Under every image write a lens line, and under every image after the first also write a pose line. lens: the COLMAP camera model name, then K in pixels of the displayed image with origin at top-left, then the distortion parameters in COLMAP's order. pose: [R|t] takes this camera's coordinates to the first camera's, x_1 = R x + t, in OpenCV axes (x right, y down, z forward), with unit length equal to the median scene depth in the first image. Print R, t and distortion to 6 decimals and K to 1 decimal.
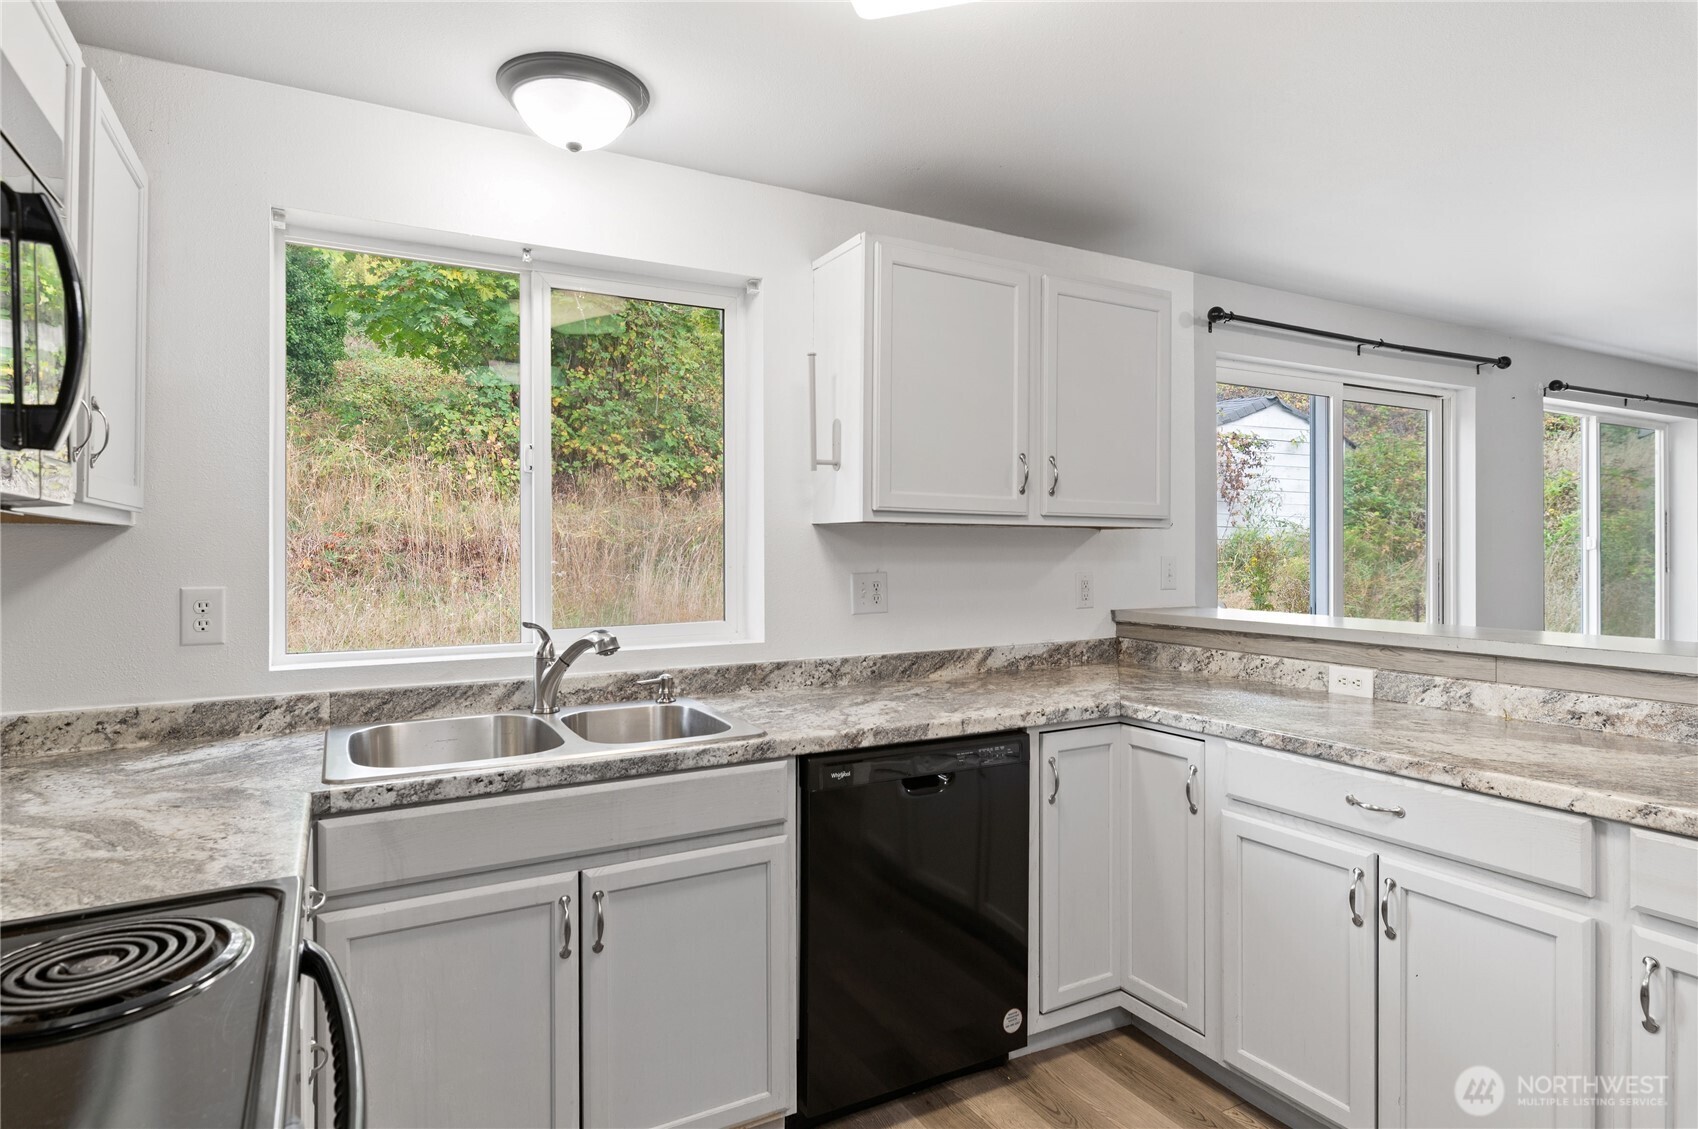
lens RADIAL K [[931.2, 0, 842.8], [0, 931.2, 546.9], [0, 0, 1]] dist [0.000360, -0.001688]
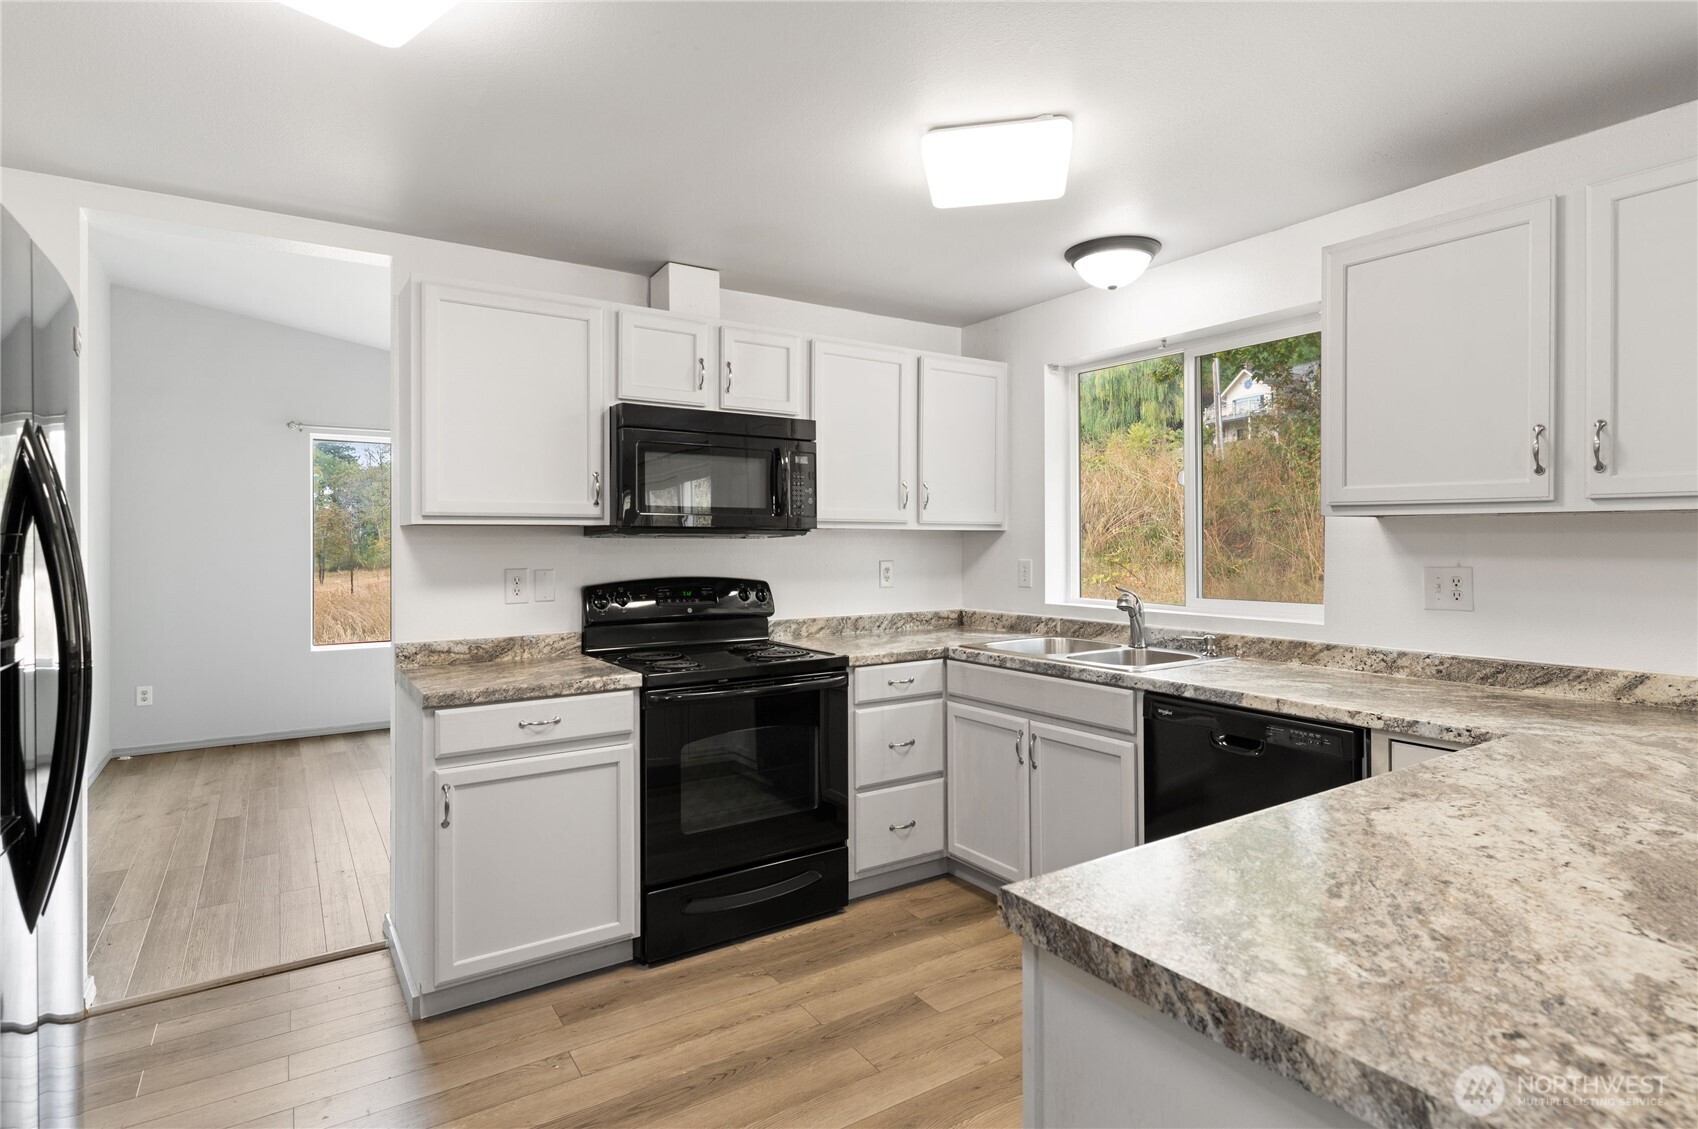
lens RADIAL K [[864.9, 0, 837.7], [0, 864.9, 556.5], [0, 0, 1]] dist [0.001586, -0.002445]
pose [[0.065530, 0.018617, -0.997677, 1.003110], [0.004182, 0.999812, 0.018932, -0.002627], [0.997842, -0.005412, 0.065440, 0.378955]]
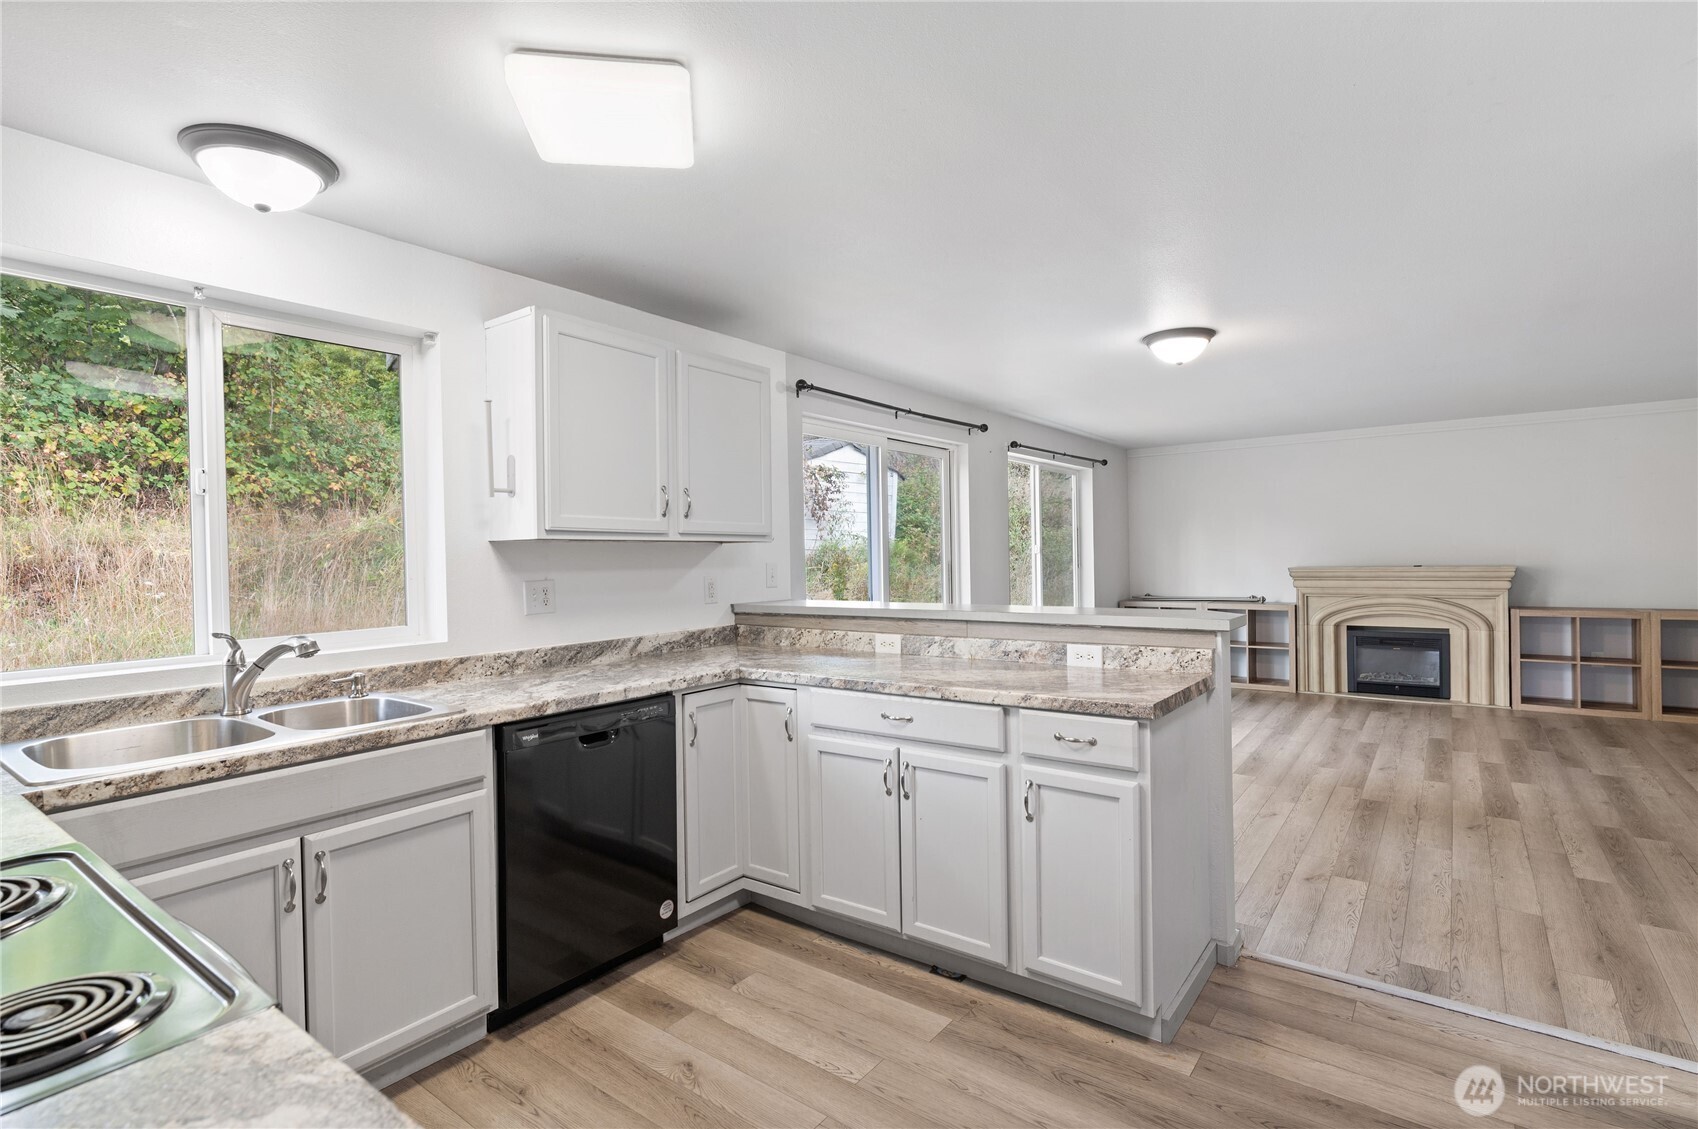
lens RADIAL K [[820.3, 0, 848.8], [0, 820.3, 558.4], [0, 0, 1]] dist [0.006032, 0.001093]
pose [[0.909449, -0.017144, 0.415461, -0.057536], [0.017057, 0.999847, 0.003921, 0.001568], [-0.415465, 0.003521, 0.909602, -0.175608]]
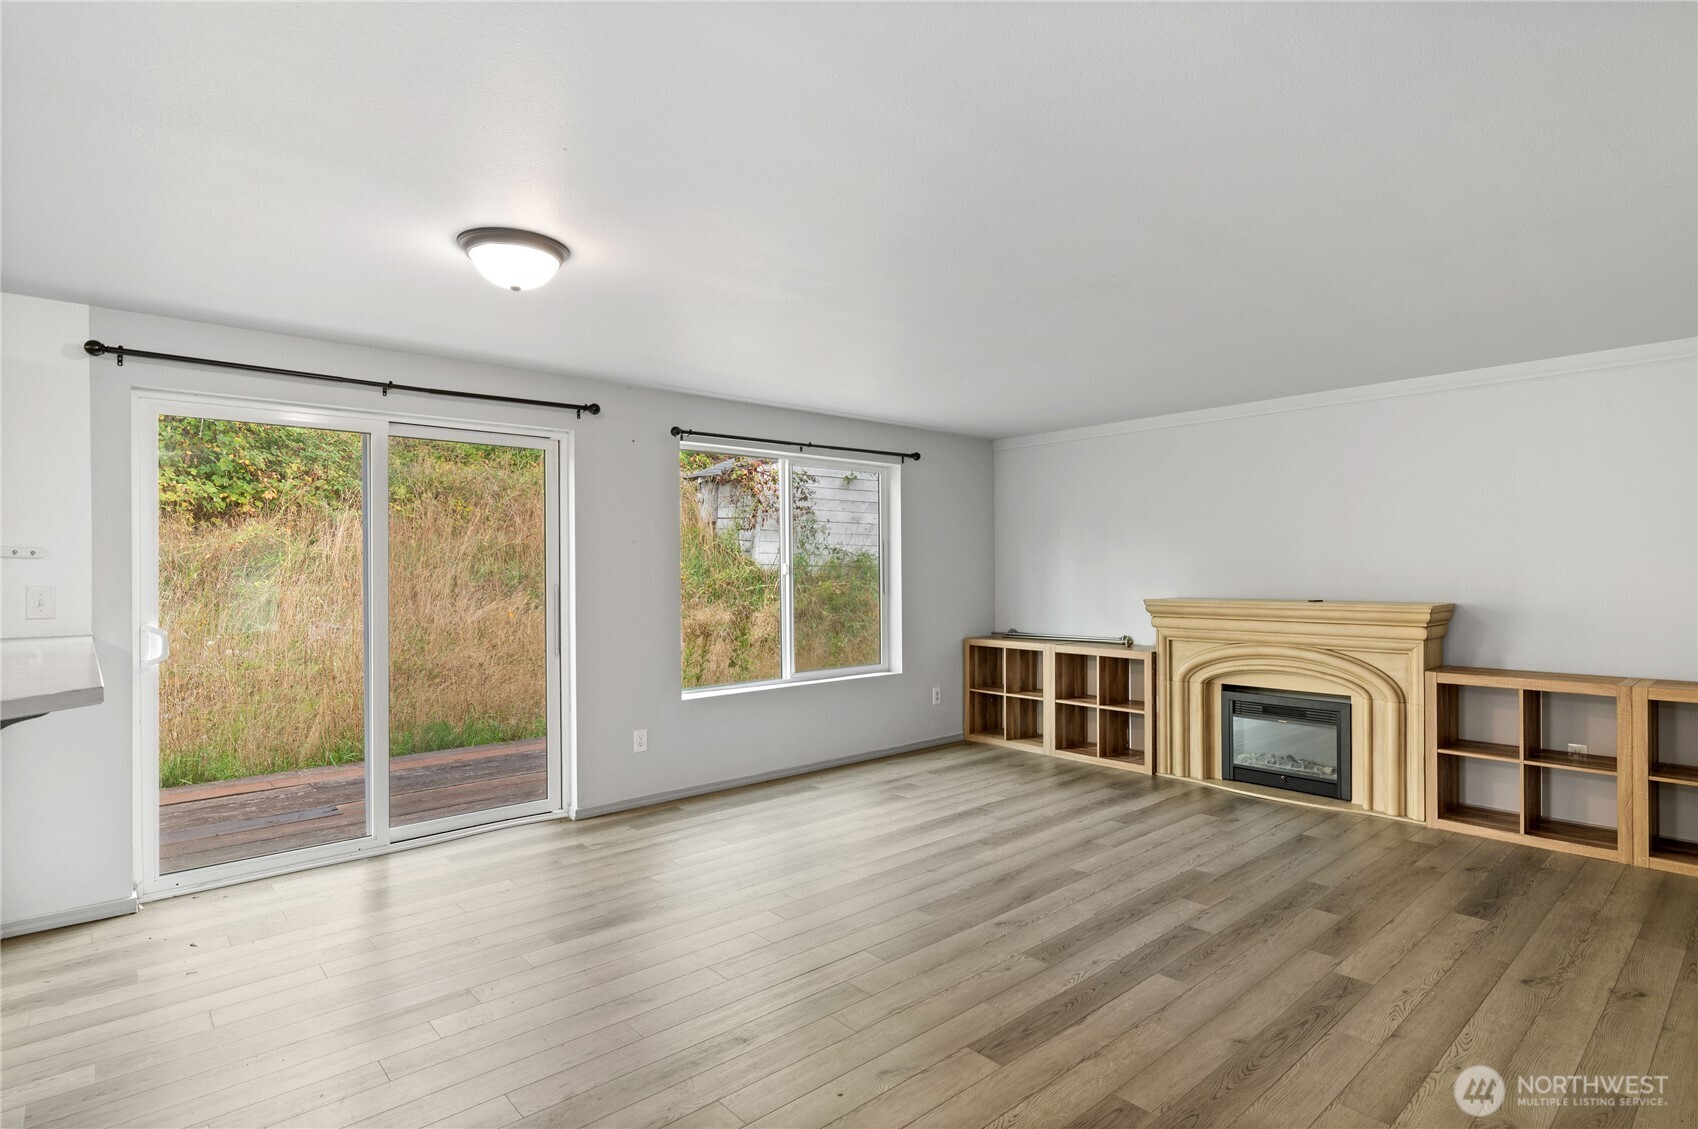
lens RADIAL K [[864.9, 0, 855.0], [0, 864.9, 570.3], [0, 0, 1]] dist [0.001586, -0.002445]
pose [[0.975479, -0.004838, 0.220037, 1.415636], [0.004971, 0.999988, -0.000053, -0.004393], [-0.220034, 0.001145, 0.975491, -0.146990]]
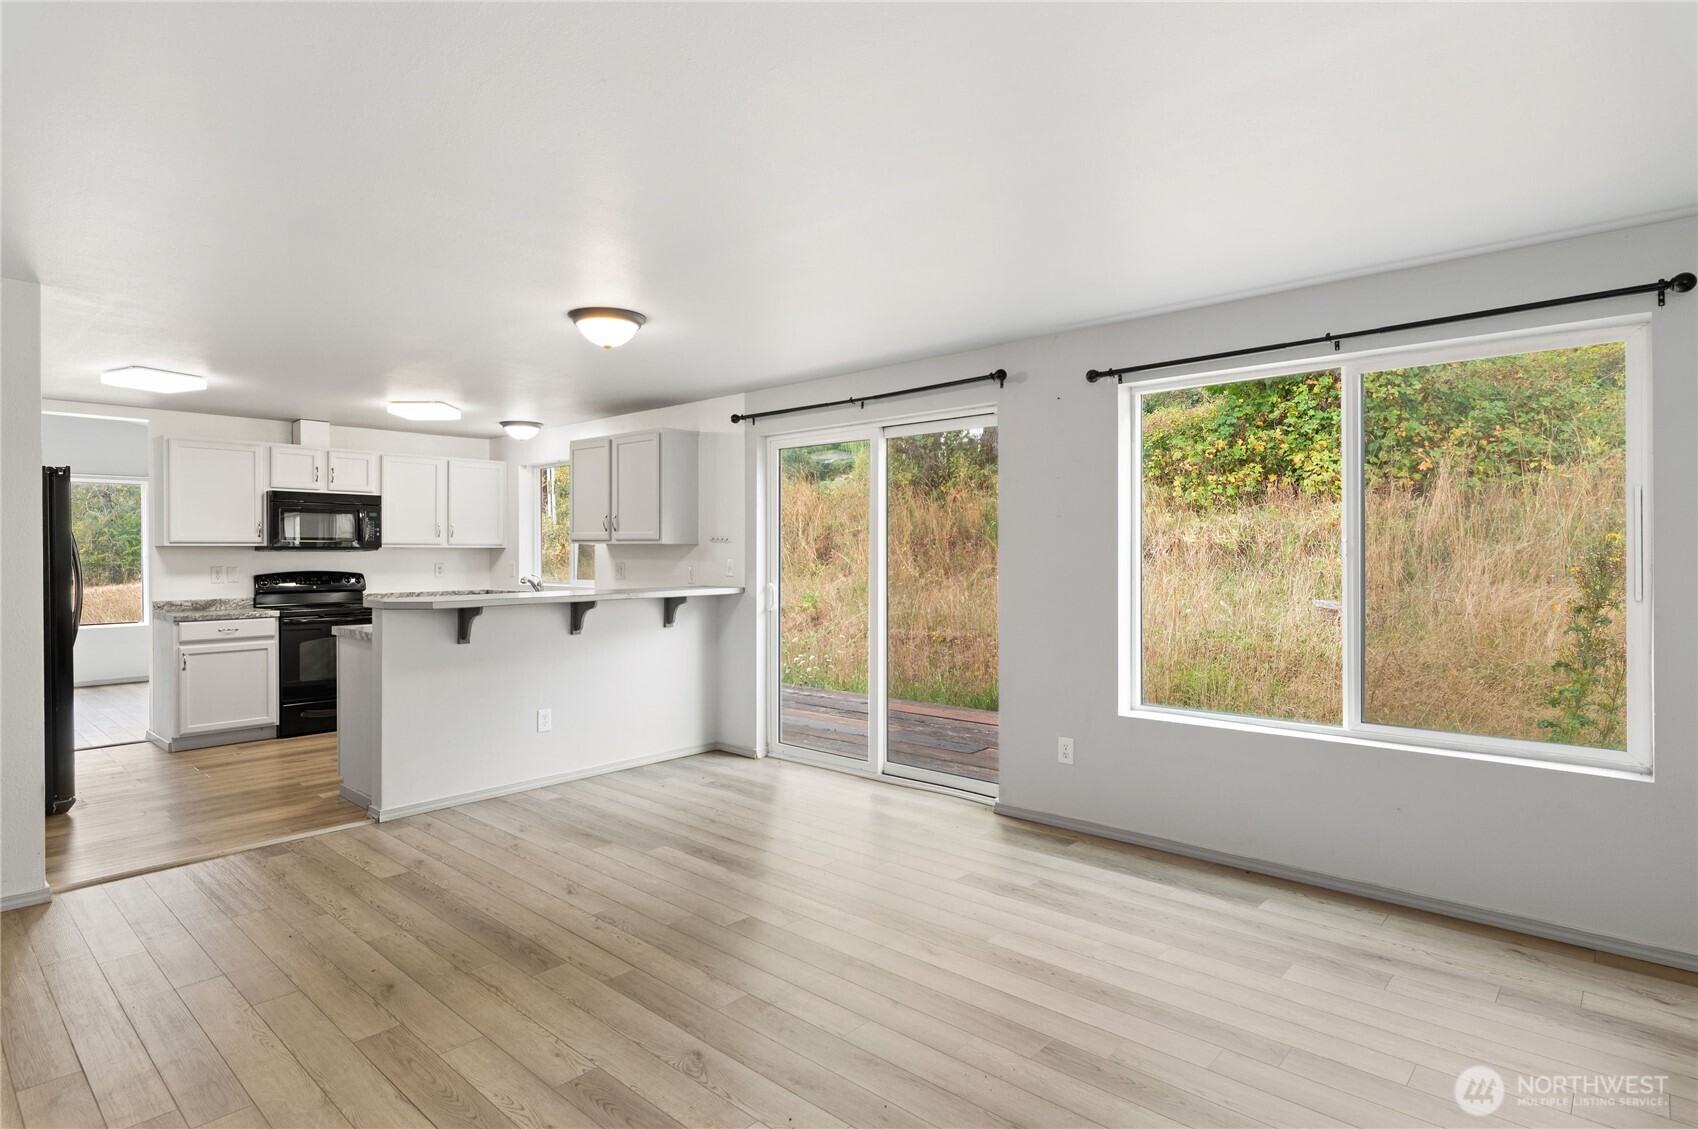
lens RADIAL K [[895.2, 0, 850.2], [0, 895.2, 560.6], [0, 0, 1]] dist [0.004568, 0.000232]
pose [[0.316825, 0.011110, -0.948419, 2.884559], [0.003107, 0.999914, 0.012751, -0.009340], [0.948479, -0.006987, 0.316763, 0.946296]]
